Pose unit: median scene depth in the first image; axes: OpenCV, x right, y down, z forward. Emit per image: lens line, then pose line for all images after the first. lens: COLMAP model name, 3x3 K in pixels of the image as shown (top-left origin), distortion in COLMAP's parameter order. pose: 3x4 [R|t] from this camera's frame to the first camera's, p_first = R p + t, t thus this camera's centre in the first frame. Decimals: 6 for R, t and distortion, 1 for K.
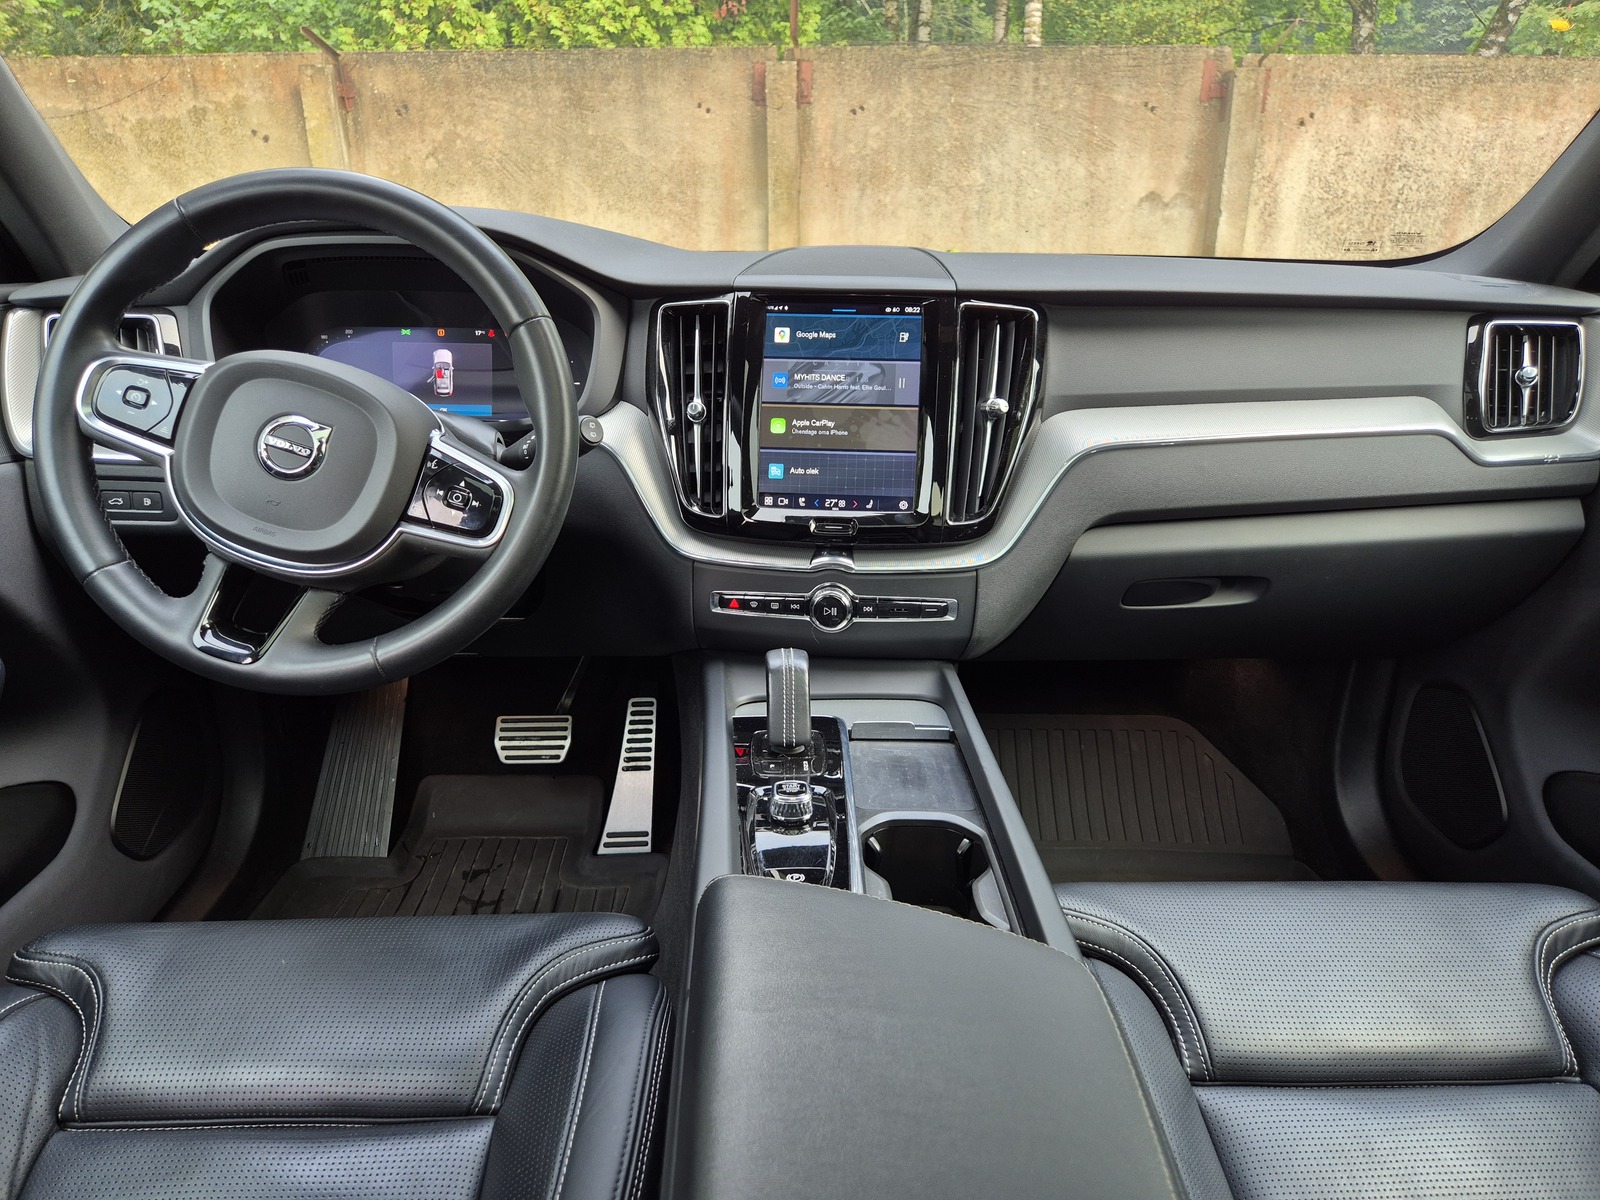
lens RADIAL K [[1048.6, 0, 796.0], [0, 1048.6, 603.2], [0, 0, 1]] dist [0.053556, -0.033061]
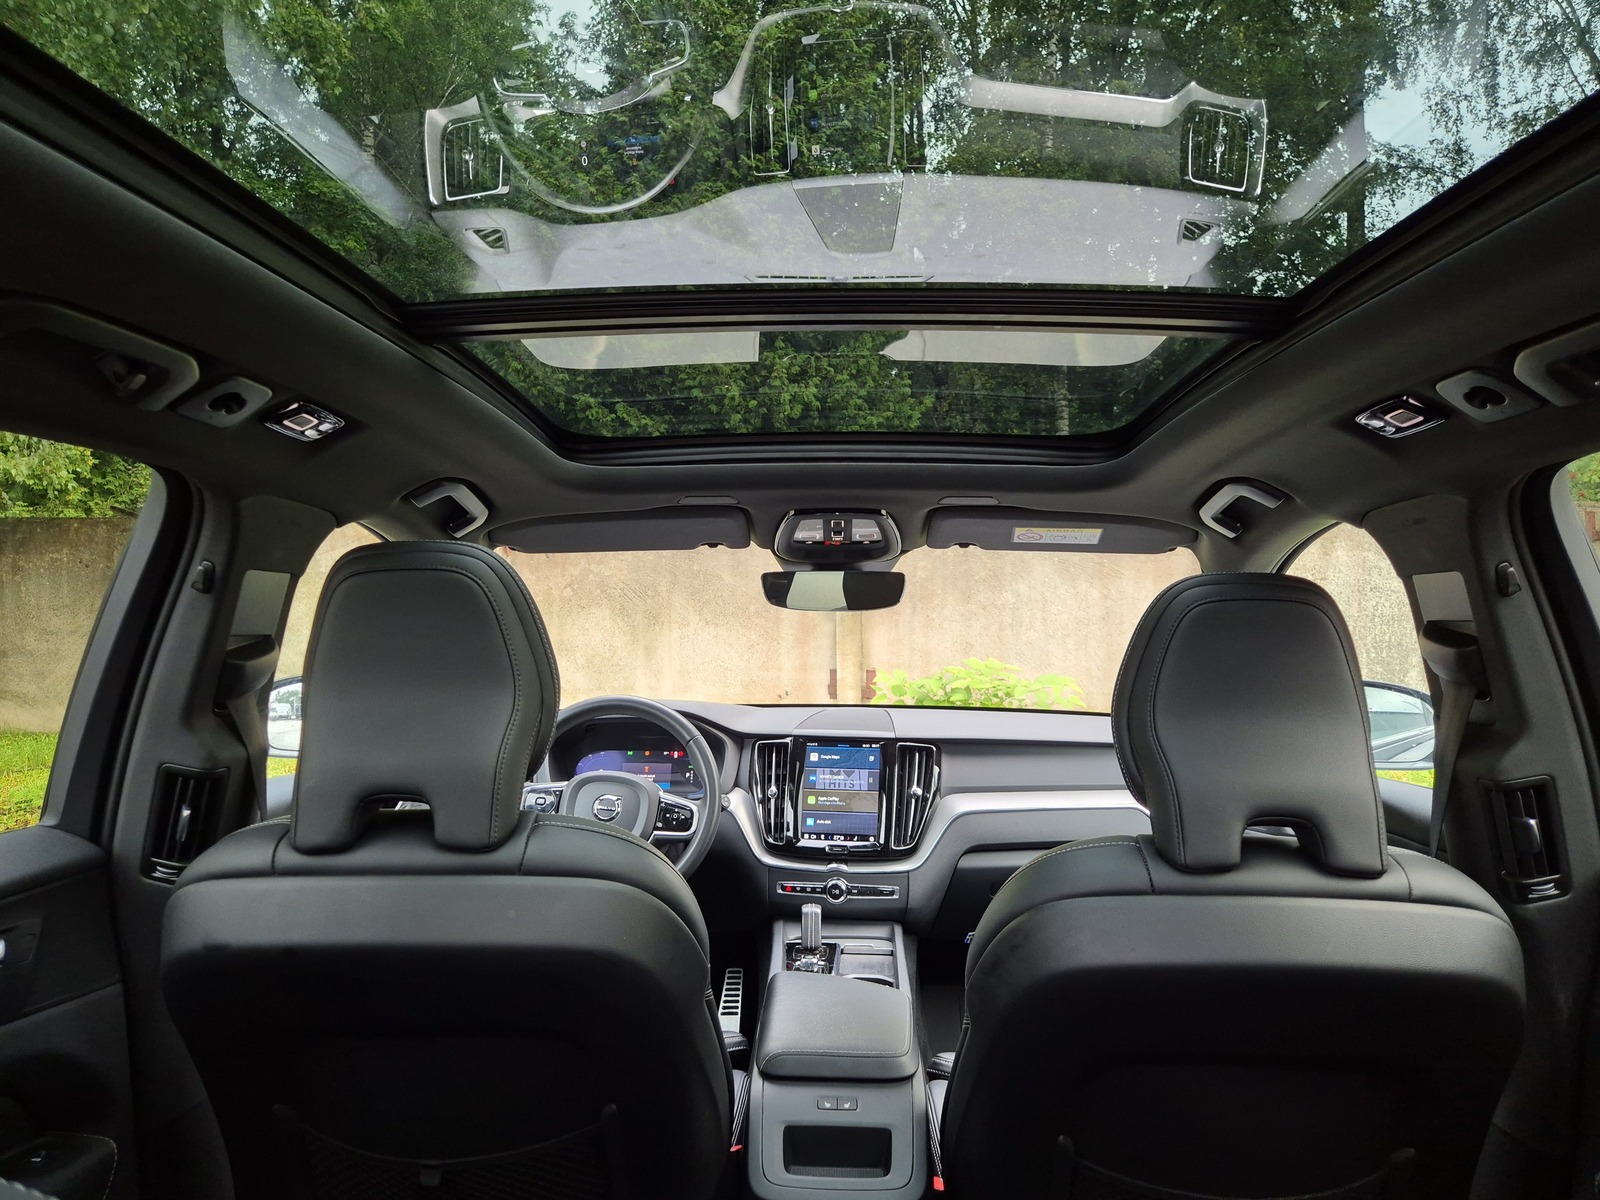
lens RADIAL K [[1048.6, 0, 809.3], [0, 1048.6, 613.1], [0, 0, 1]] dist [0.053556, -0.033061]
pose [[0.998272, -0.005321, -0.058520, 0.014090], [-0.014774, 0.941175, -0.337598, 0.025513], [0.056874, 0.337879, 0.939470, -0.148883]]
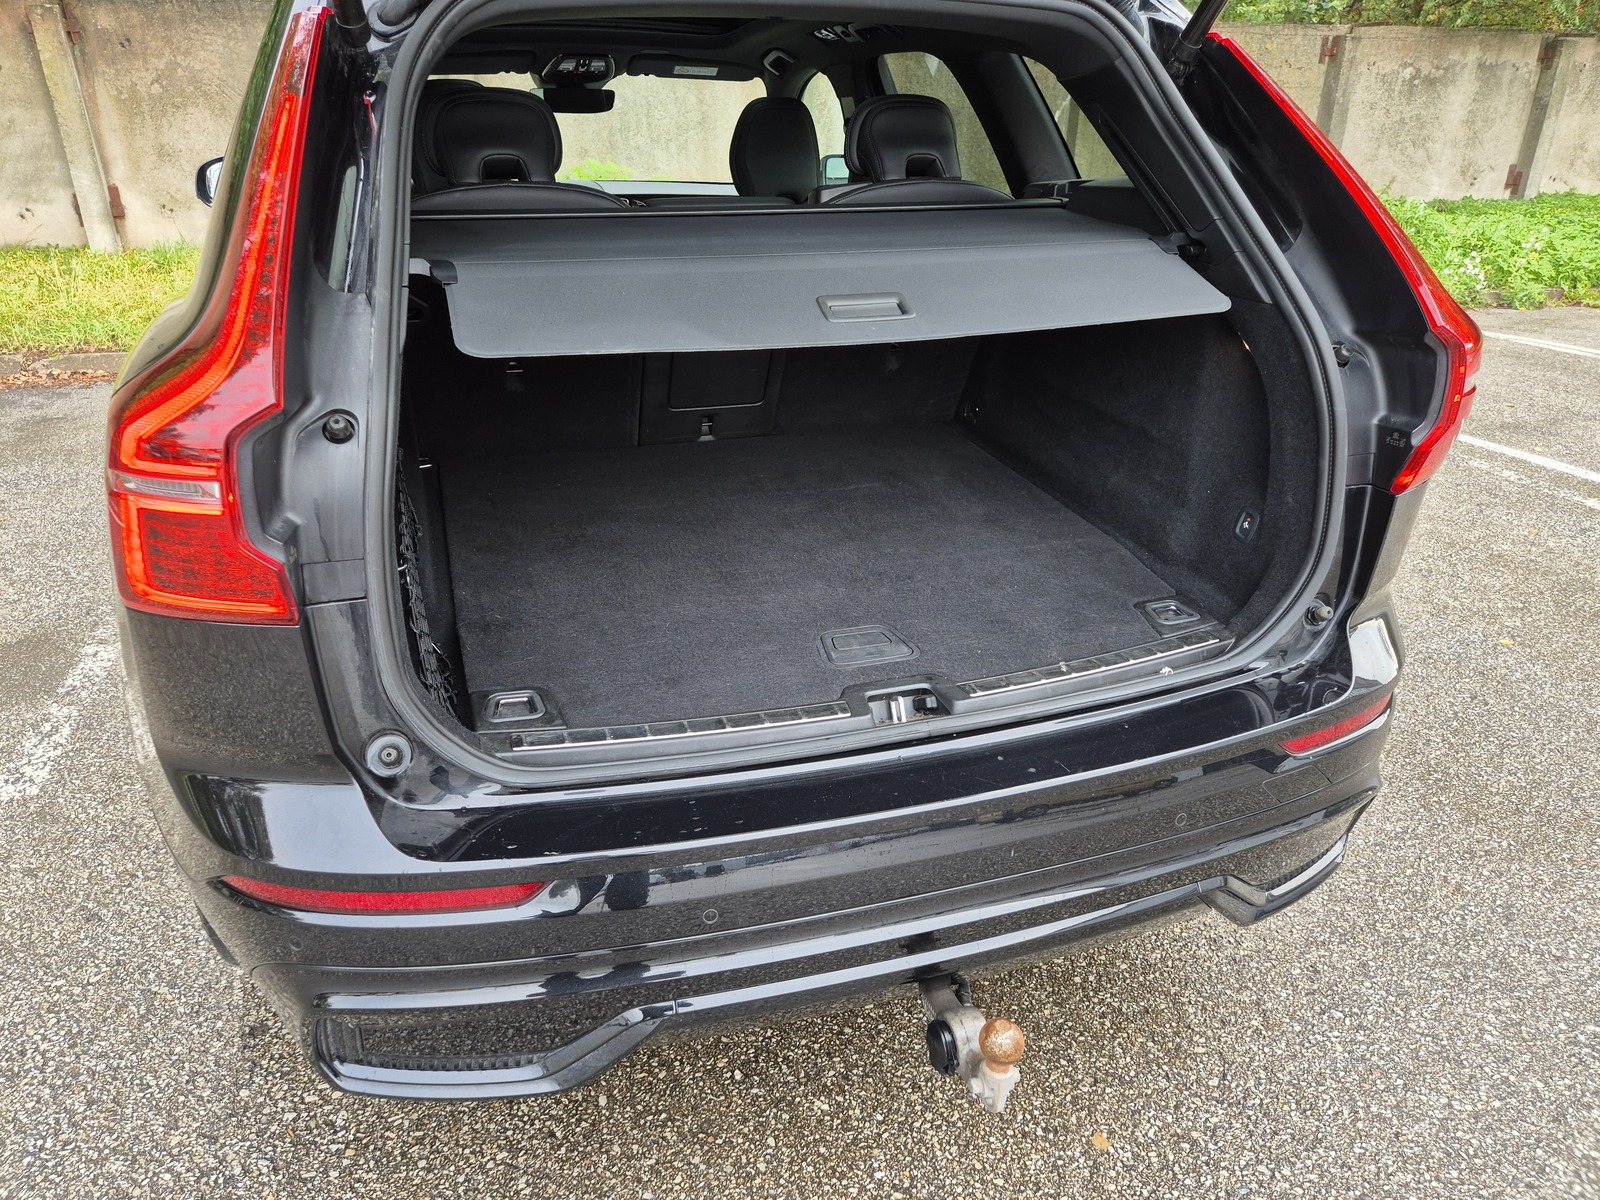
lens RADIAL K [[1048.6, 0, 774.4], [0, 1048.6, 599.5], [0, 0, 1]] dist [0.053556, -0.033061]
pose [[0.959725, -0.120211, 0.253922, -0.053480], [0.099031, 0.990572, 0.094656, 0.113164], [-0.262907, -0.065697, 0.962582, -0.389360]]
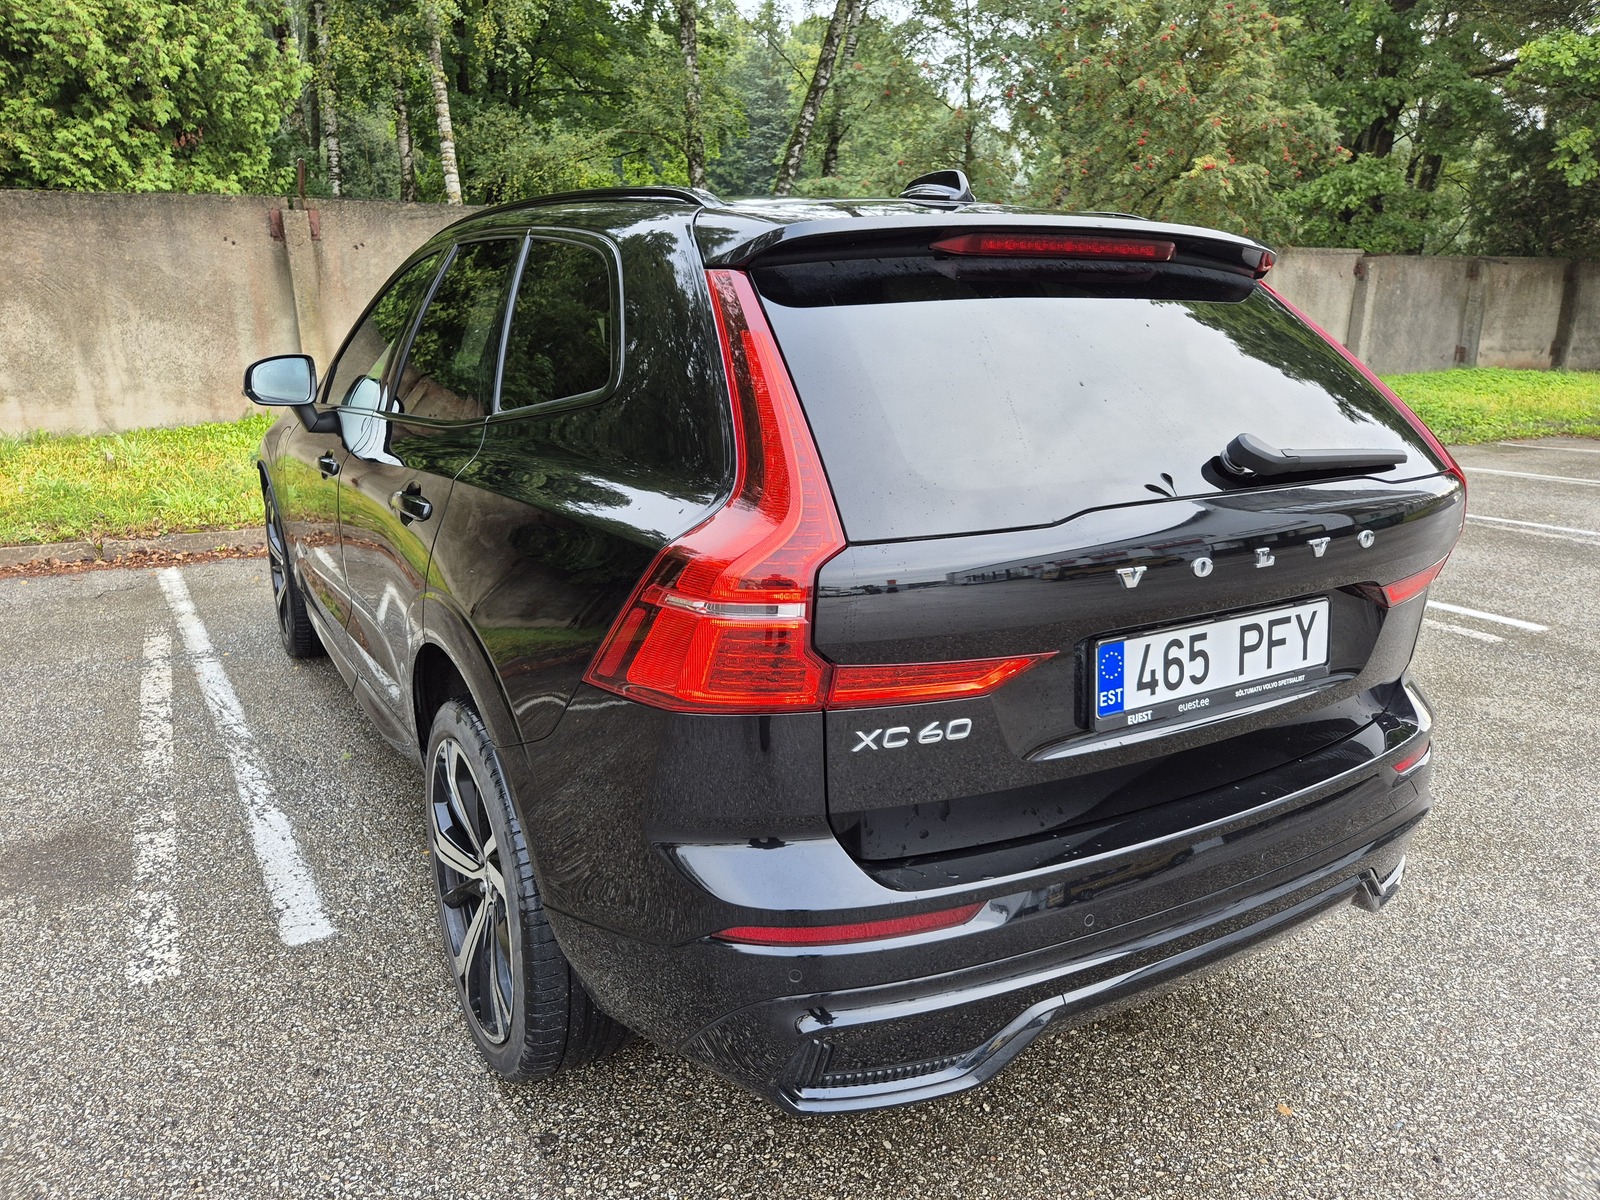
lens RADIAL K [[1048.6, 0, 773.1], [0, 1048.6, 625.3], [0, 0, 1]] dist [0.053556, -0.033061]
pose [[0.875877, -0.143529, 0.460694, -0.177172], [0.166588, 0.985980, -0.009539, 0.109141], [-0.452866, 0.085101, 0.887508, -0.397868]]
